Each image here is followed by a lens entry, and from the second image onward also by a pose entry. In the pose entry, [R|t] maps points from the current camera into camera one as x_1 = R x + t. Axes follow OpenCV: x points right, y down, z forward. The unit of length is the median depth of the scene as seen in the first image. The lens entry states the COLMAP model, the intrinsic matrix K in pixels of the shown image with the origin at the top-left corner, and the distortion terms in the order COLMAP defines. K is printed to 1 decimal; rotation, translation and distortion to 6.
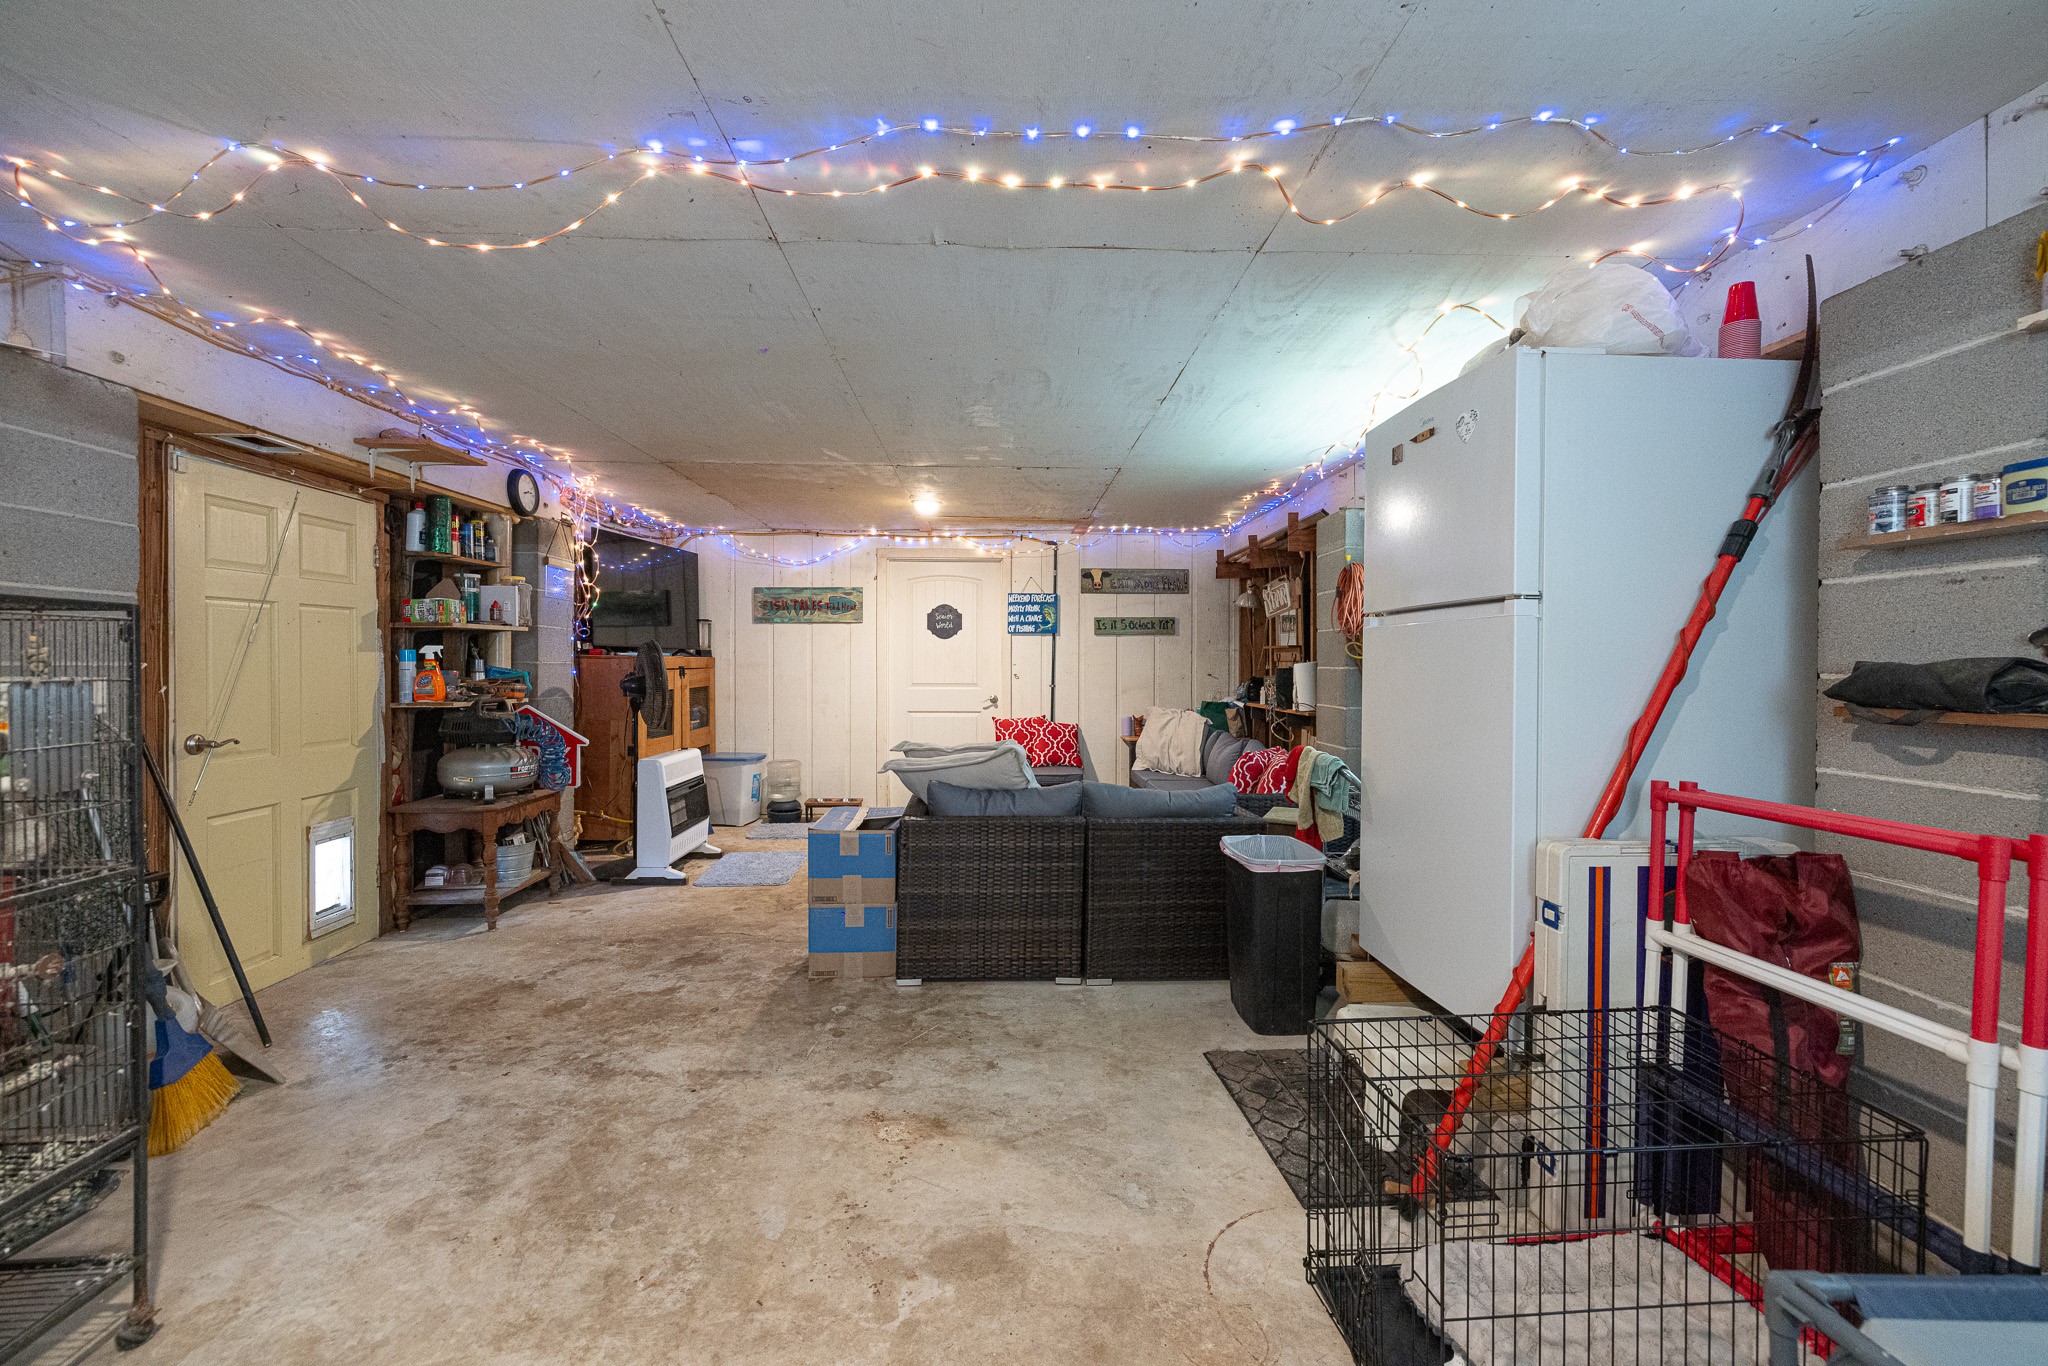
lens RADIAL K [[850.8, 0, 1027.7], [0, 850.8, 675.4], [0, 0, 1]] dist [-0.002131, 0.000318]
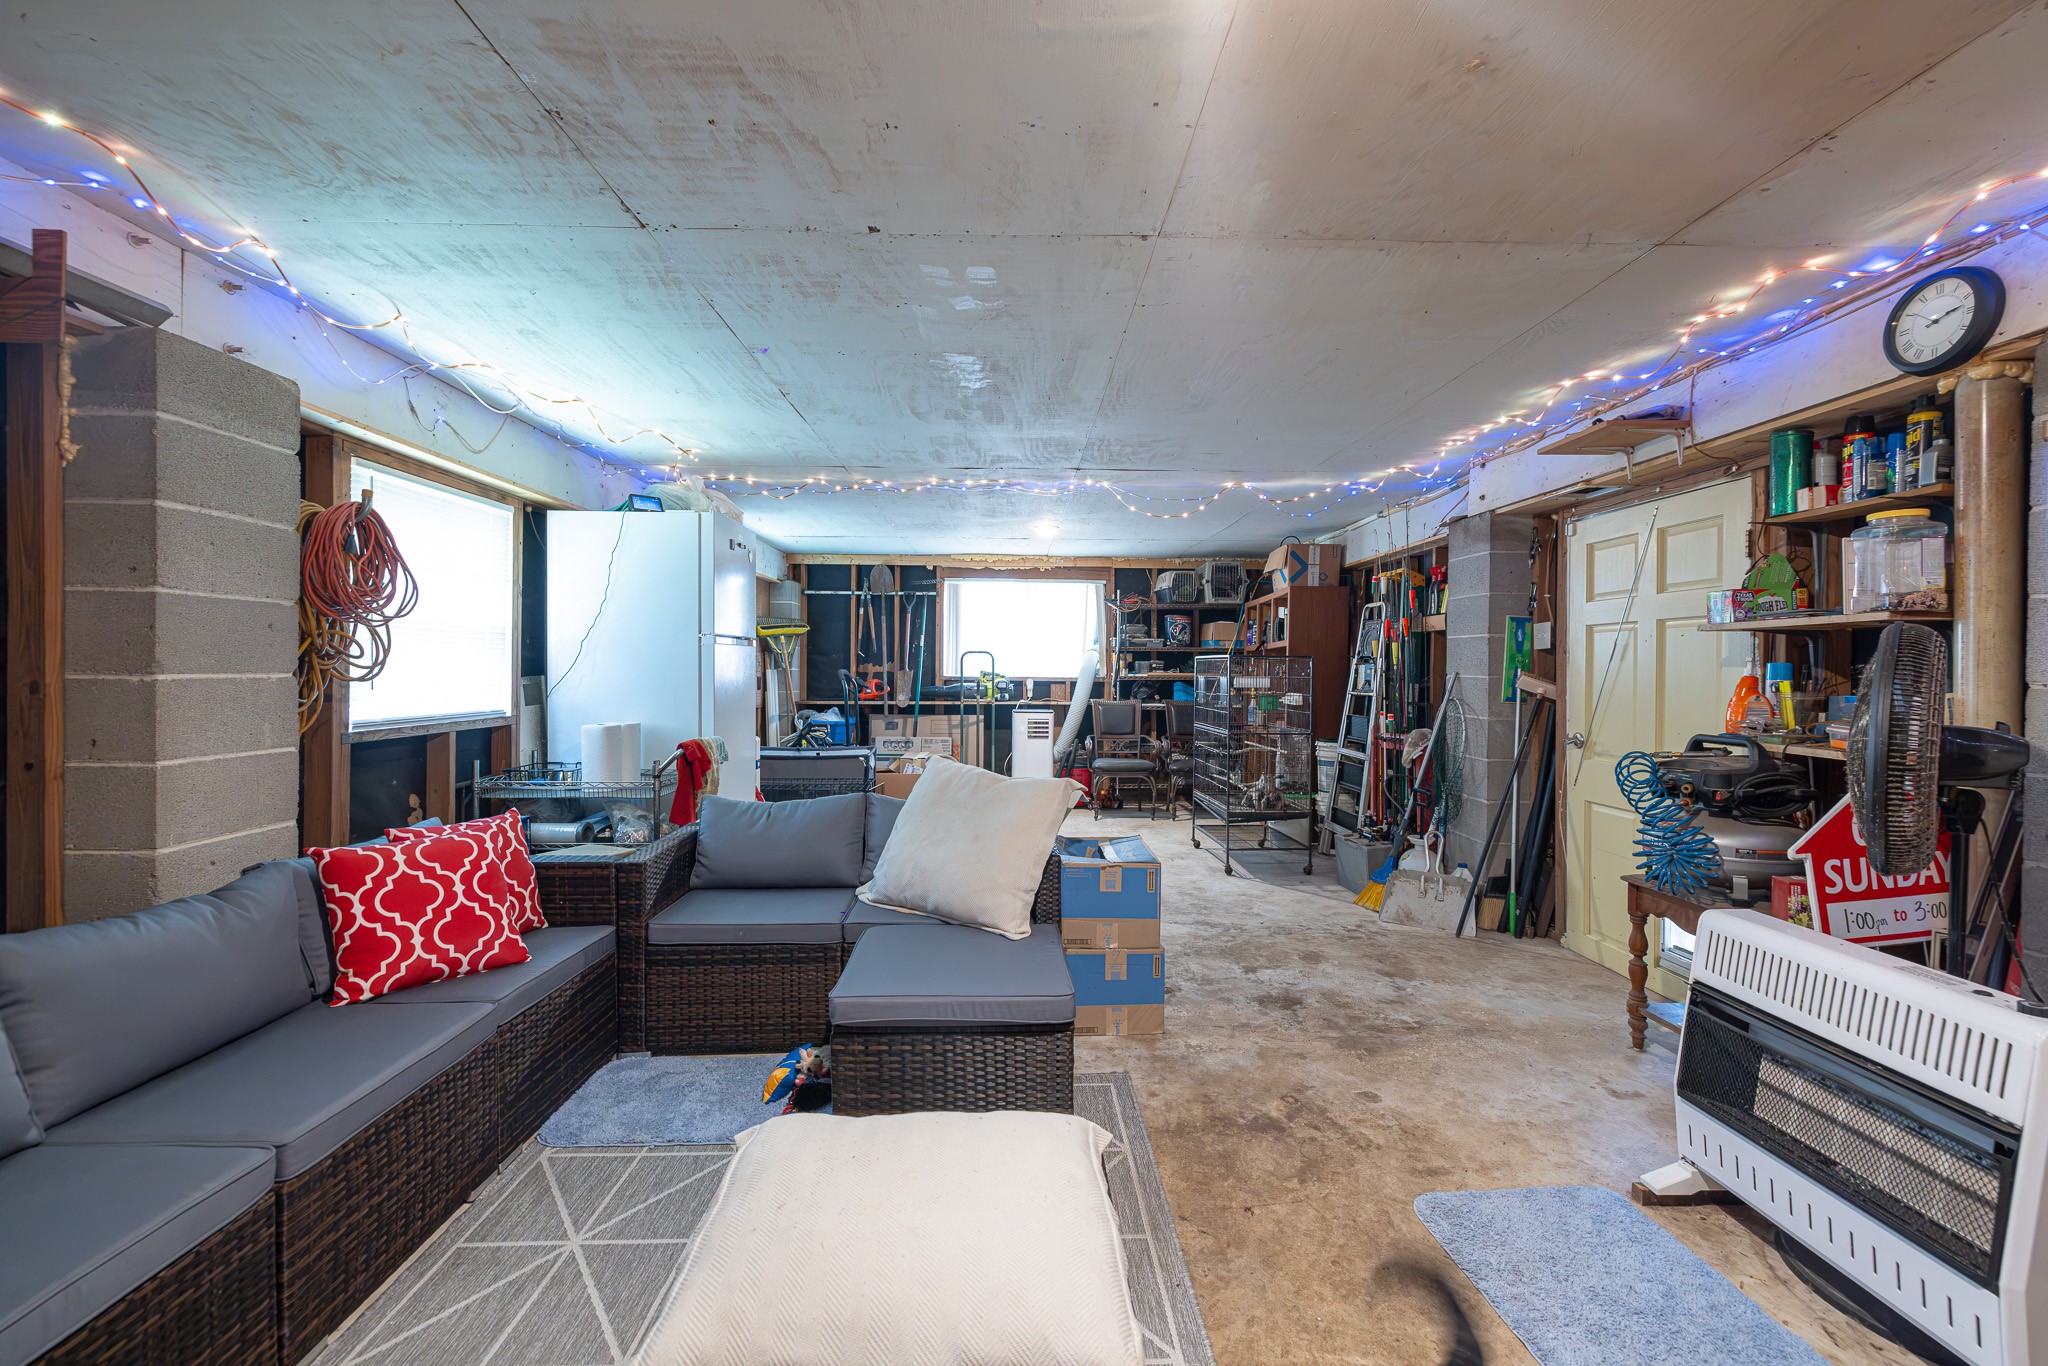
lens RADIAL K [[850.8, 0, 1025.7], [0, 850.8, 676.5], [0, 0, 1]] dist [-0.002131, 0.000318]
pose [[-0.999621, -0.011617, 0.024973, -0.145574], [-0.011092, 0.999716, 0.021090, -0.030996], [-0.025210, 0.020805, -0.999466, 2.028615]]
